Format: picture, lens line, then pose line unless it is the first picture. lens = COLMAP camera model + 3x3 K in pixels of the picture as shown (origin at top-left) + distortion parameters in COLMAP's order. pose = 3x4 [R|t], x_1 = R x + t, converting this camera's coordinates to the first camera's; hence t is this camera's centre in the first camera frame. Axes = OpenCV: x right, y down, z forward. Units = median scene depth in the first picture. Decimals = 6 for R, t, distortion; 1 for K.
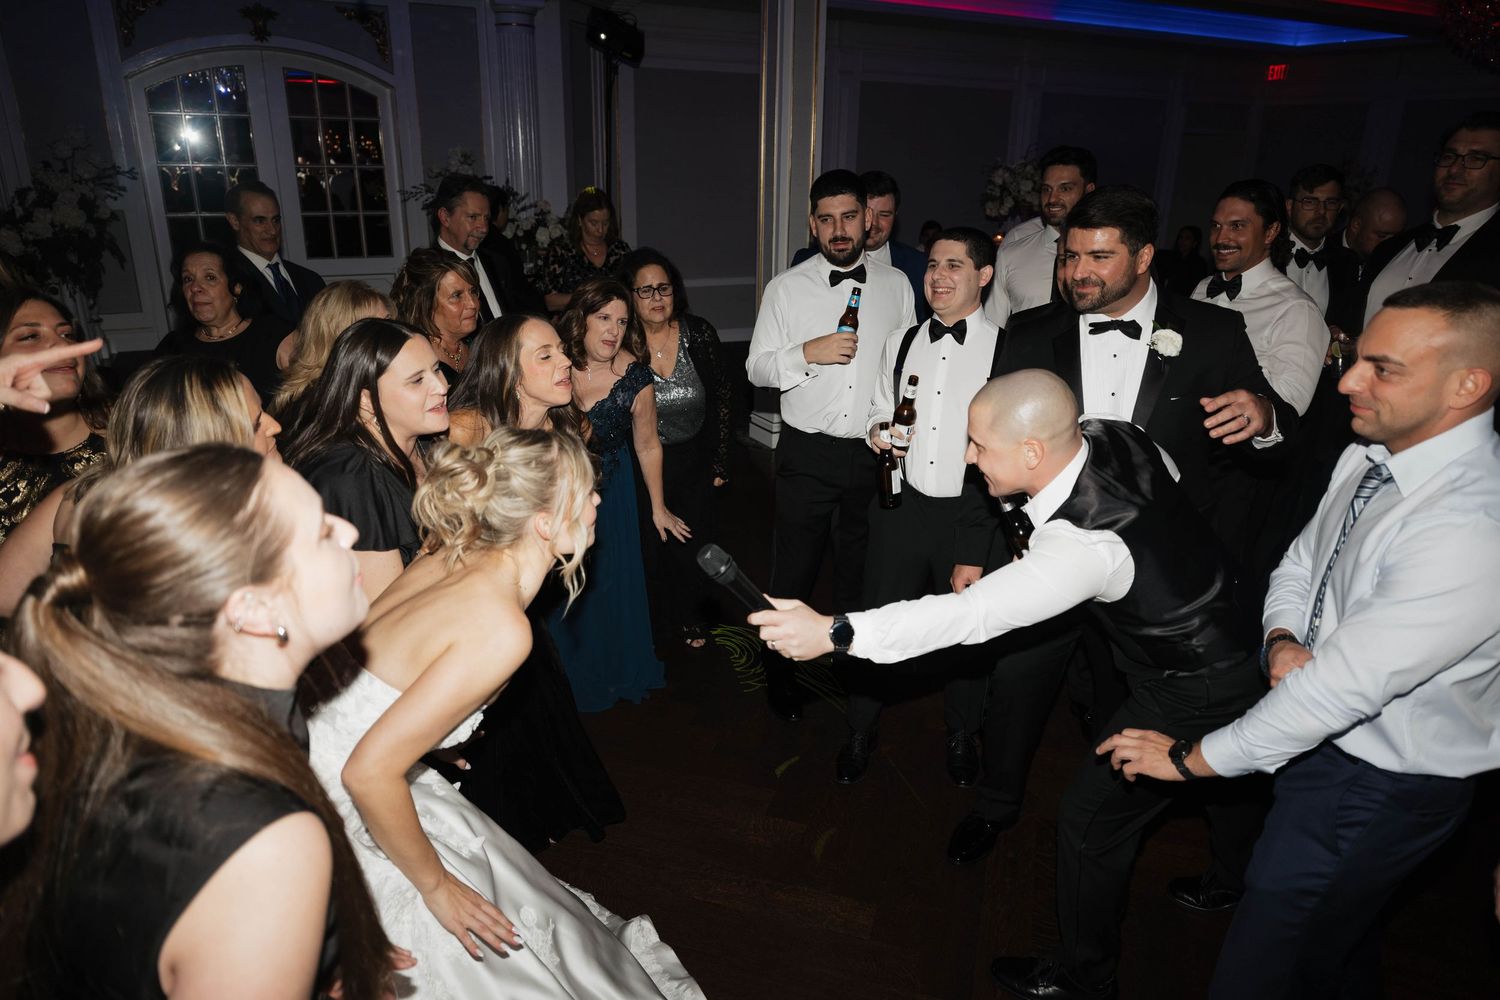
lens RADIAL K [[985.5, 0, 742.4], [0, 985.5, 494.3], [0, 0, 1]] dist [0.010141, -0.006574]
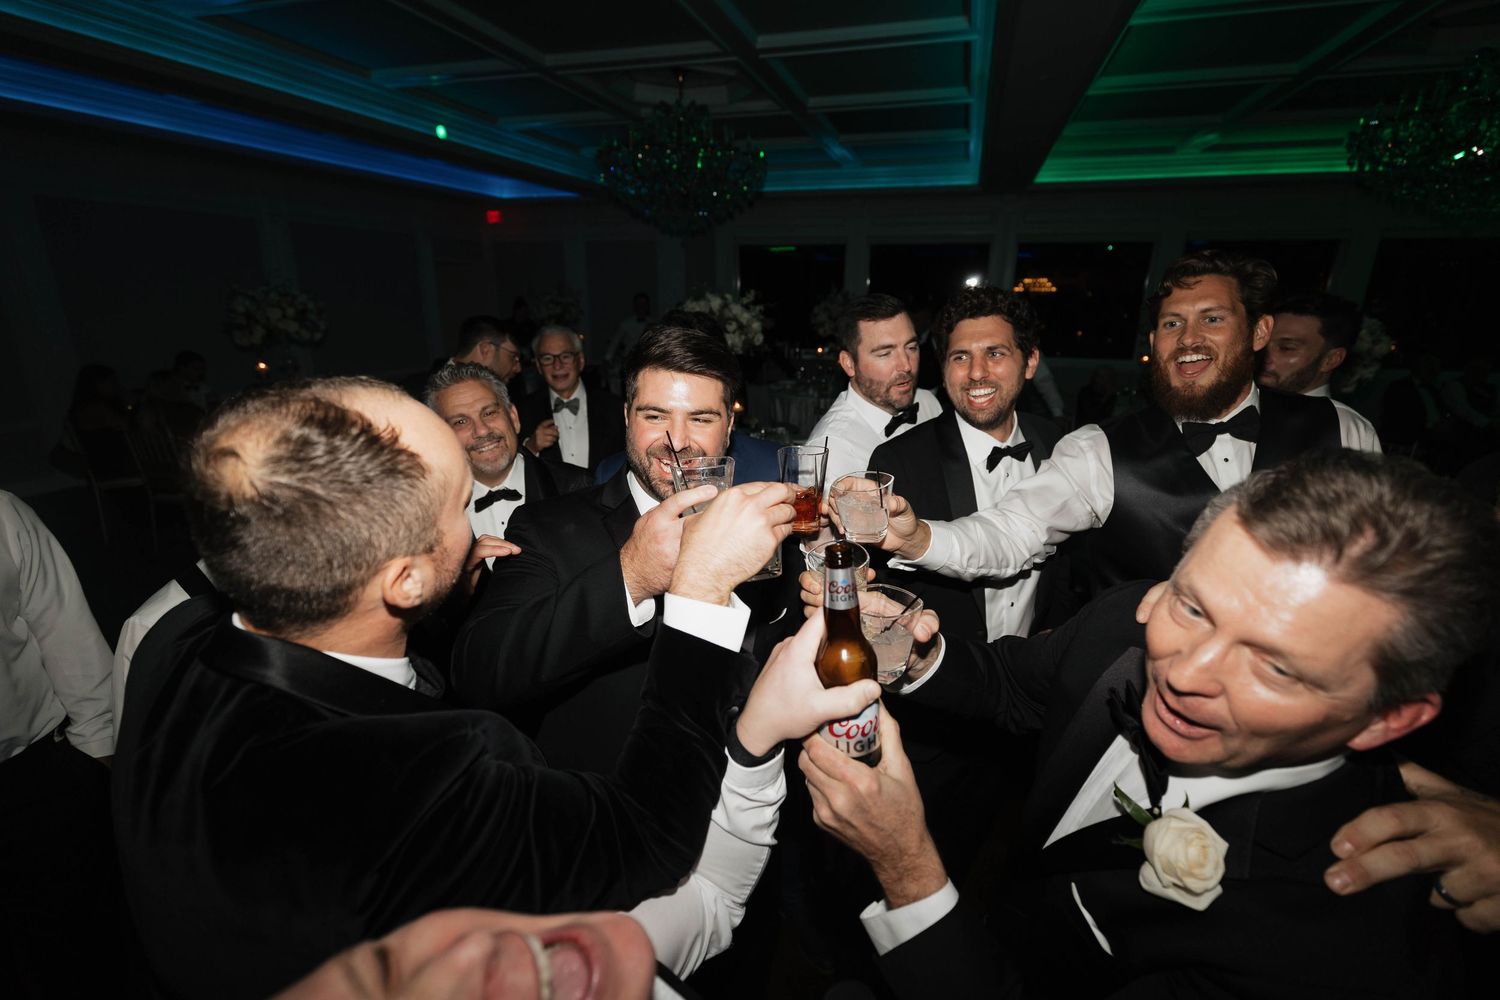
lens RADIAL K [[688.2, 0, 761.9], [0, 688.2, 496.6], [0, 0, 1]] dist [0.012187, -0.000885]
pose [[0.698561, -0.223618, 0.679711, 0.141892], [0.239202, 0.968244, 0.072707, -0.087237], [-0.674384, 0.111798, 0.729868, 0.237698]]
